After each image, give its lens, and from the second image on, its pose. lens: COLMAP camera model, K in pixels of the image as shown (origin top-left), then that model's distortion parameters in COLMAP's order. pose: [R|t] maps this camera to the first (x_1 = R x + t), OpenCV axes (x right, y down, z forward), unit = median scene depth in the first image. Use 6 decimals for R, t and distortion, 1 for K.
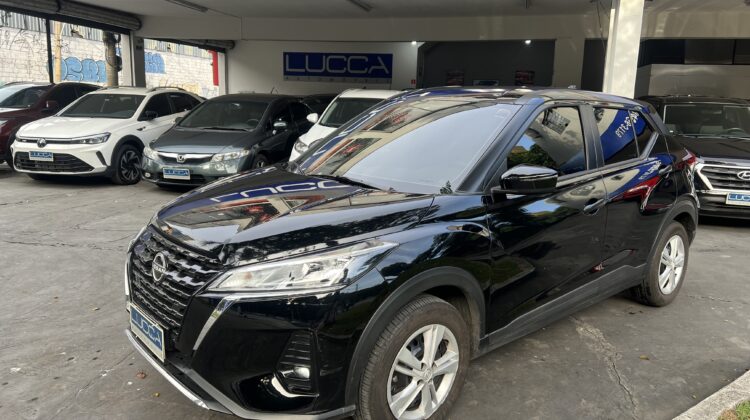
lens RADIAL K [[555.7, 0, 375.0], [0, 555.7, 210.0], [0, 0, 1]] dist [0.033148, -0.041865]
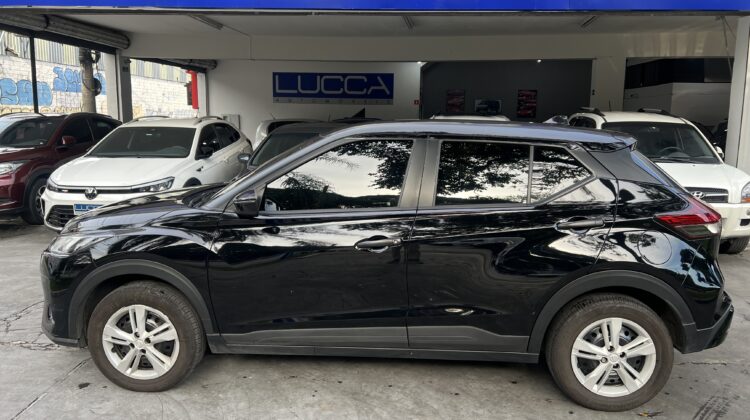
lens RADIAL K [[555.7, 0, 375.0], [0, 555.7, 210.0], [0, 0, 1]] dist [0.033148, -0.041865]
pose [[0.990536, -0.038262, 0.131816, -0.150333], [0.041879, 0.998815, -0.024778, -0.029554], [-0.130712, 0.030064, 0.990964, 0.081804]]
